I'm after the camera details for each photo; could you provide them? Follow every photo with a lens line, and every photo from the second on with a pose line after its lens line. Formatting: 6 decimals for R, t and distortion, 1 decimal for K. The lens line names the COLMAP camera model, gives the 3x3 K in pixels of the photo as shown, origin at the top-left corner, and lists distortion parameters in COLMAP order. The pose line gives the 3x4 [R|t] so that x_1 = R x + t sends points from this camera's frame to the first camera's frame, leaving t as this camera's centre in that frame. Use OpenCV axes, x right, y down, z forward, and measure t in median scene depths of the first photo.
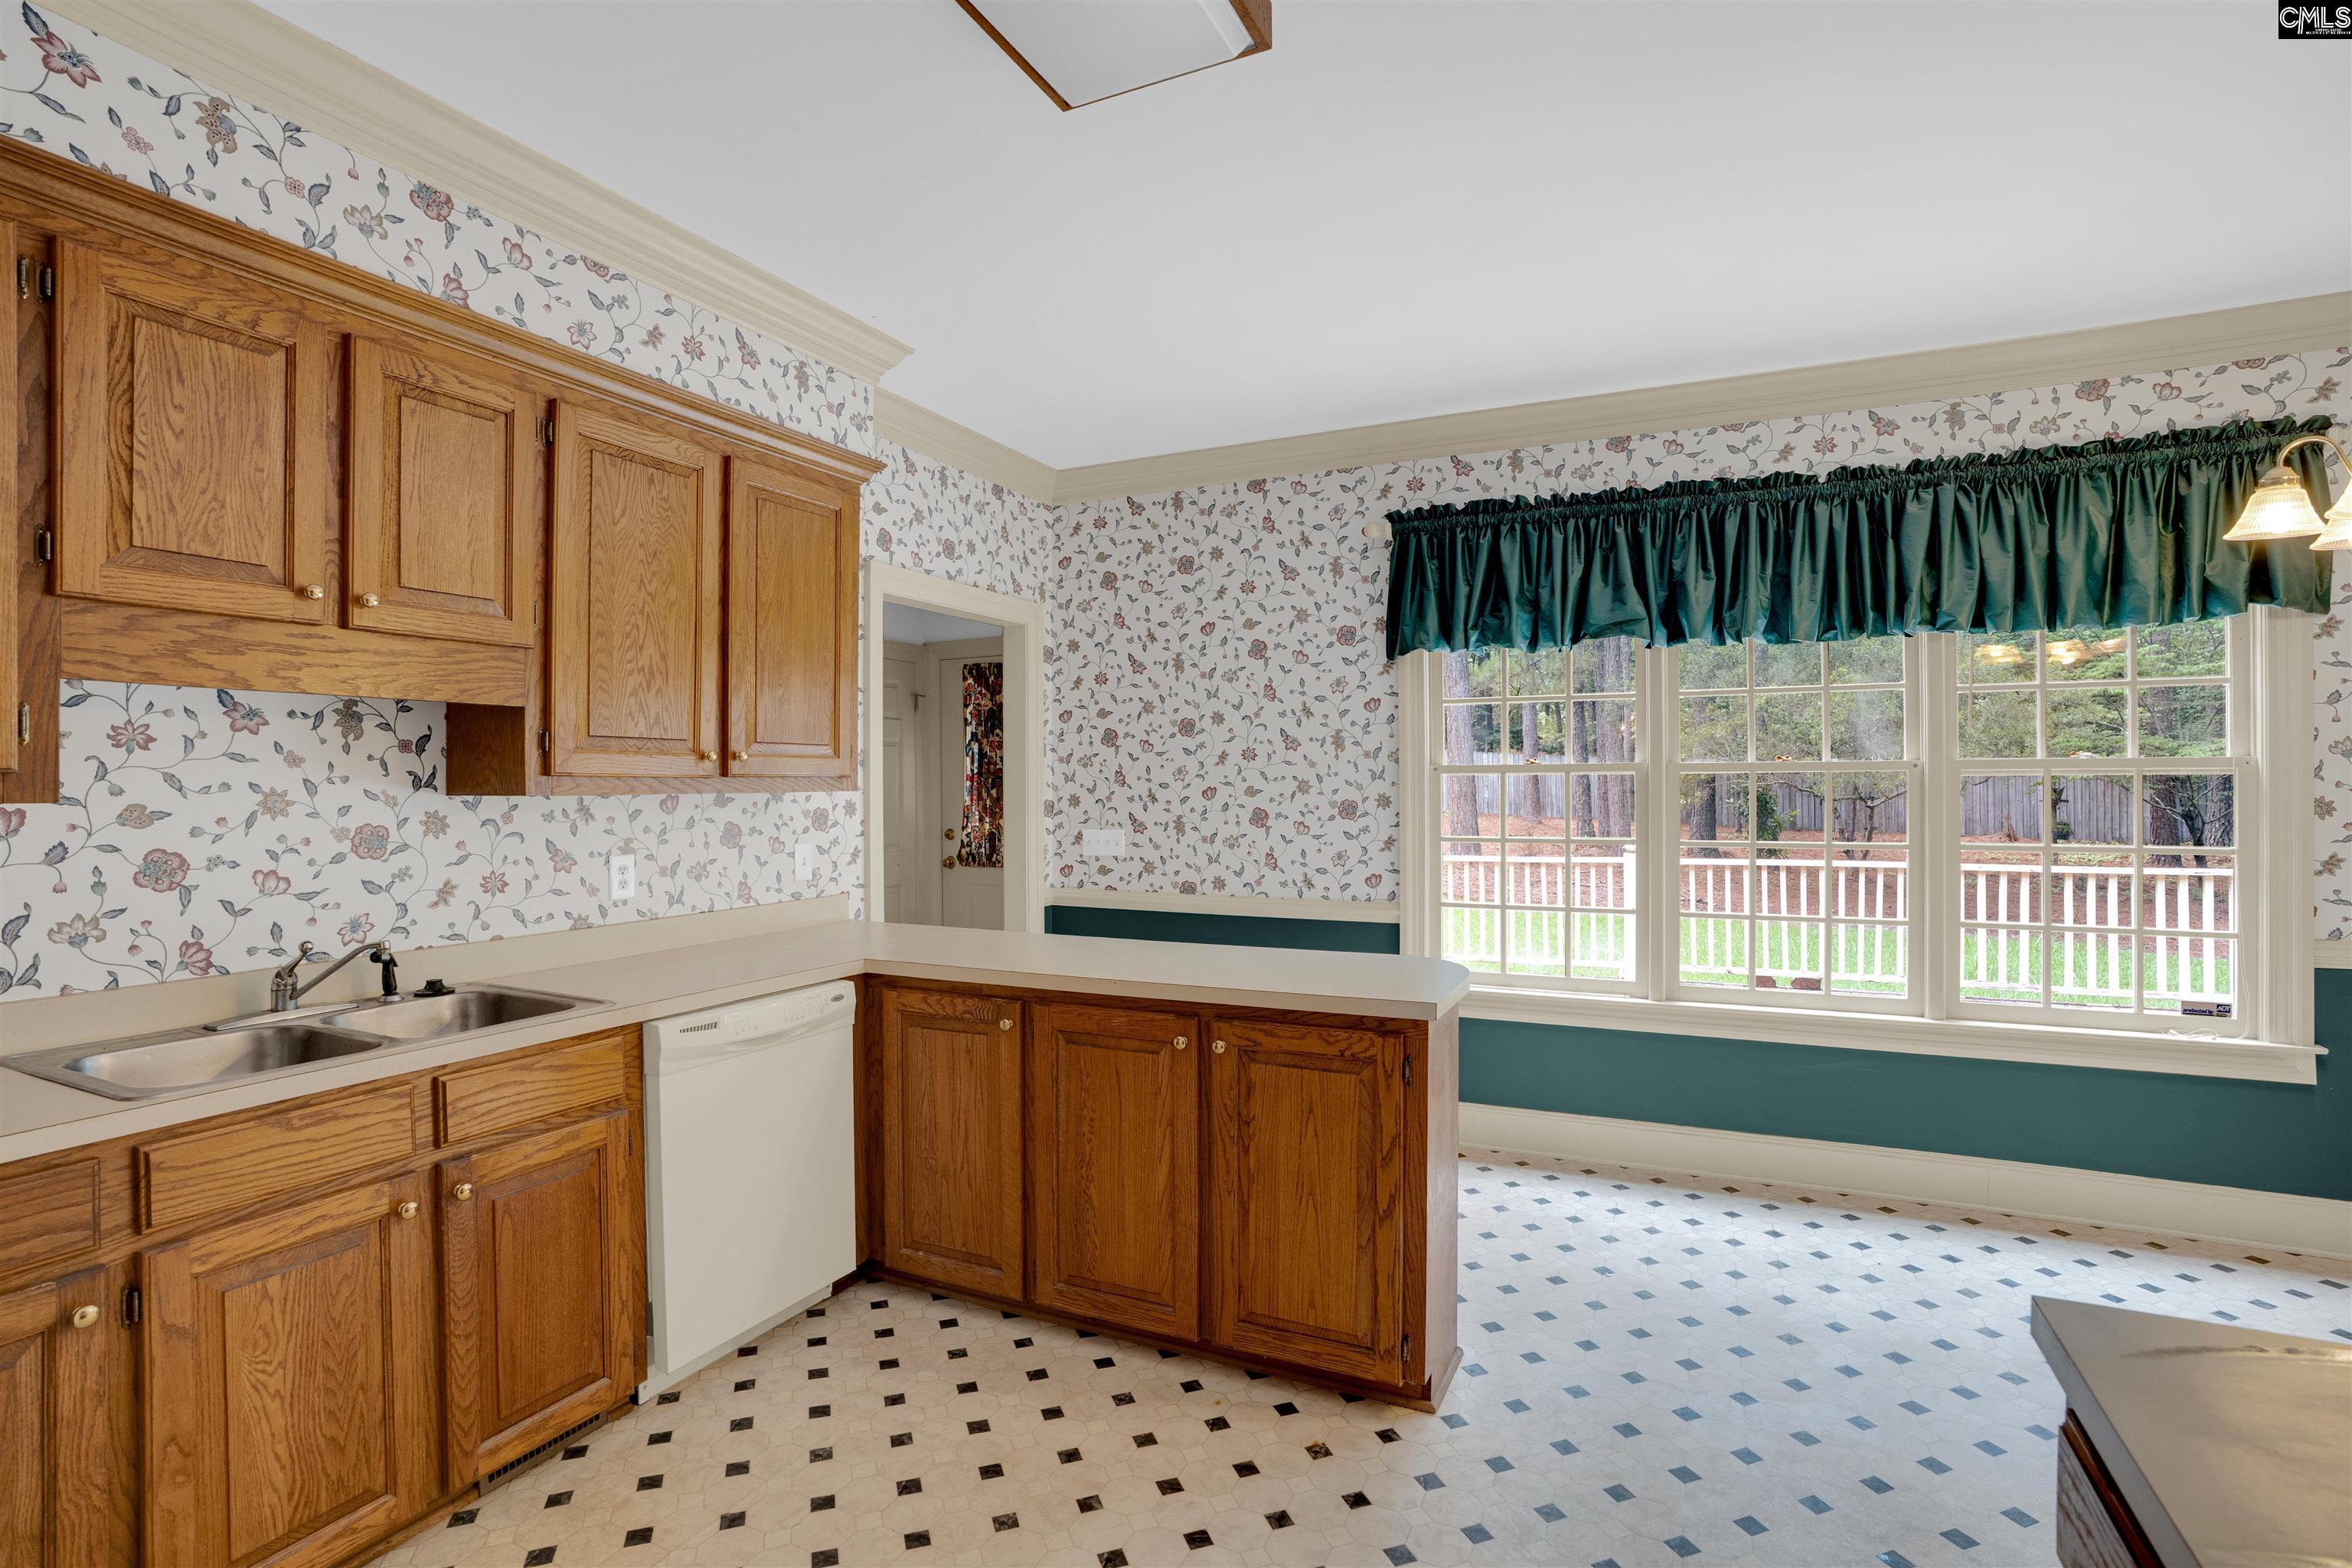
lens RADIAL K [[1107.2, 0, 1170.2], [0, 1107.2, 780.4], [0, 0, 1]] dist [-0.011196, 0.000610]
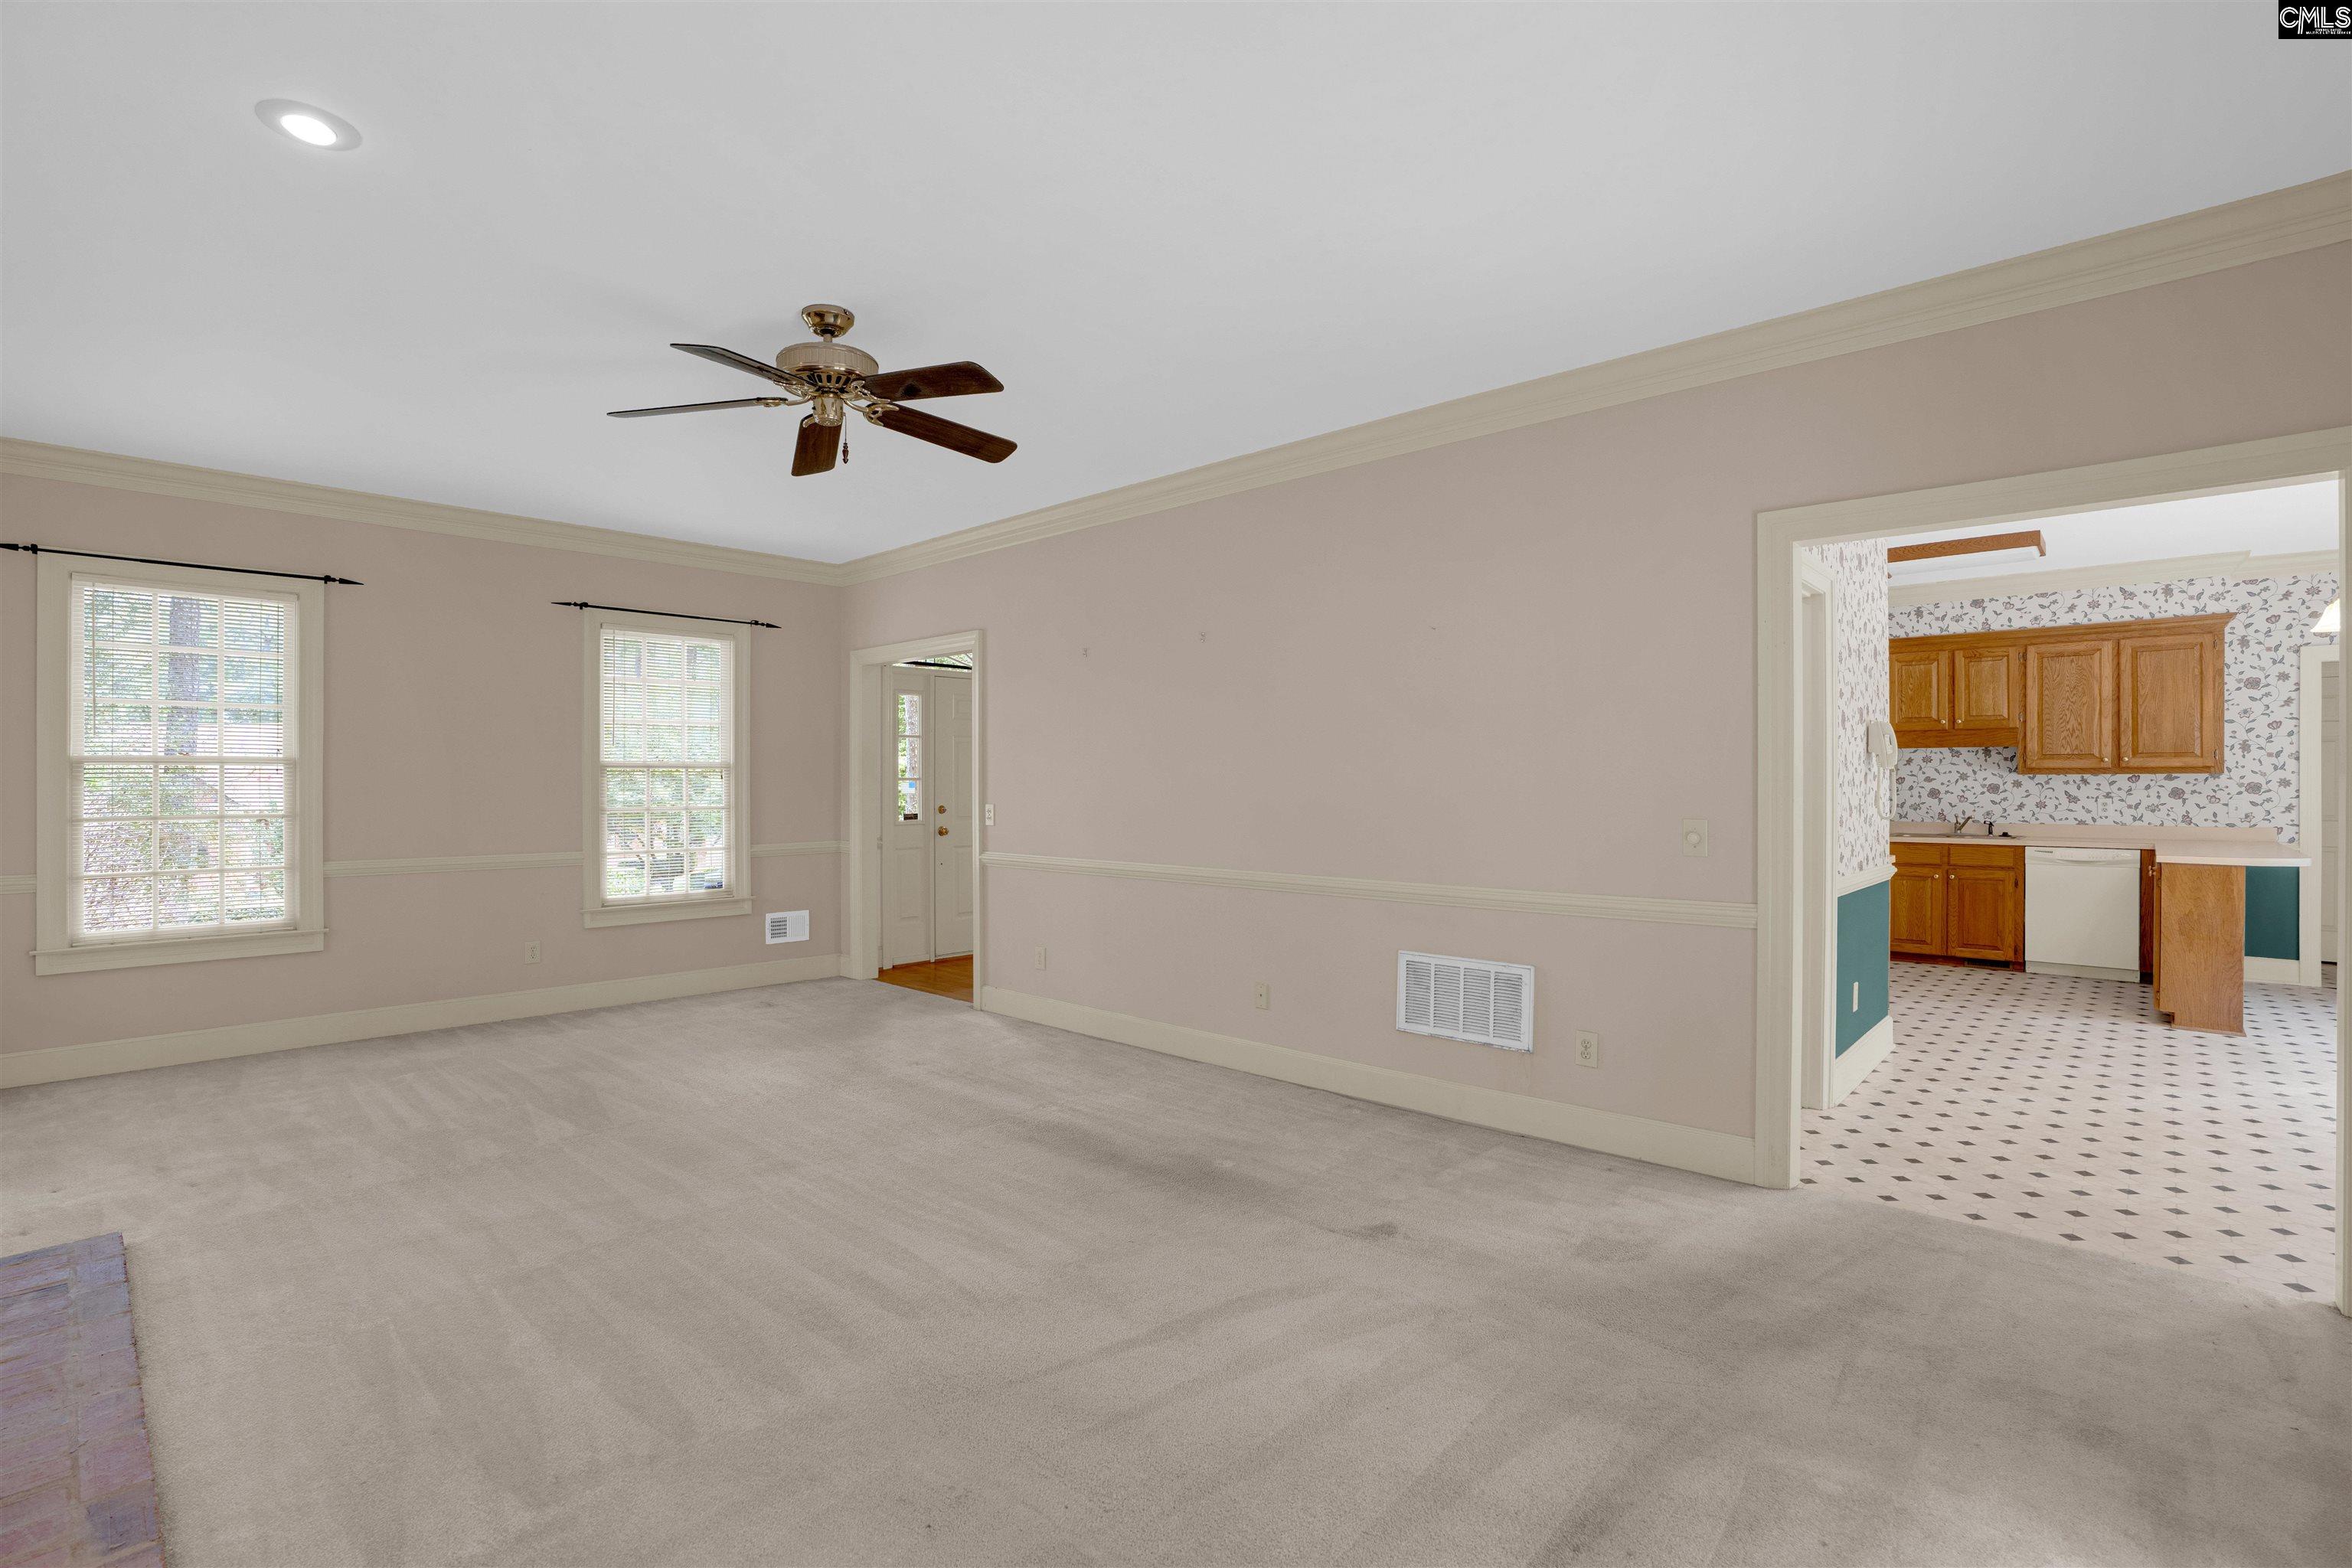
lens RADIAL K [[1107.2, 0, 1170.2], [0, 1107.2, 780.4], [0, 0, 1]] dist [-0.011196, 0.000610]
pose [[-0.291058, 0.016138, -0.956569, 3.127379], [0.014563, 0.999817, 0.012436, -0.045582], [0.956595, -0.010310, -0.291239, -0.398282]]
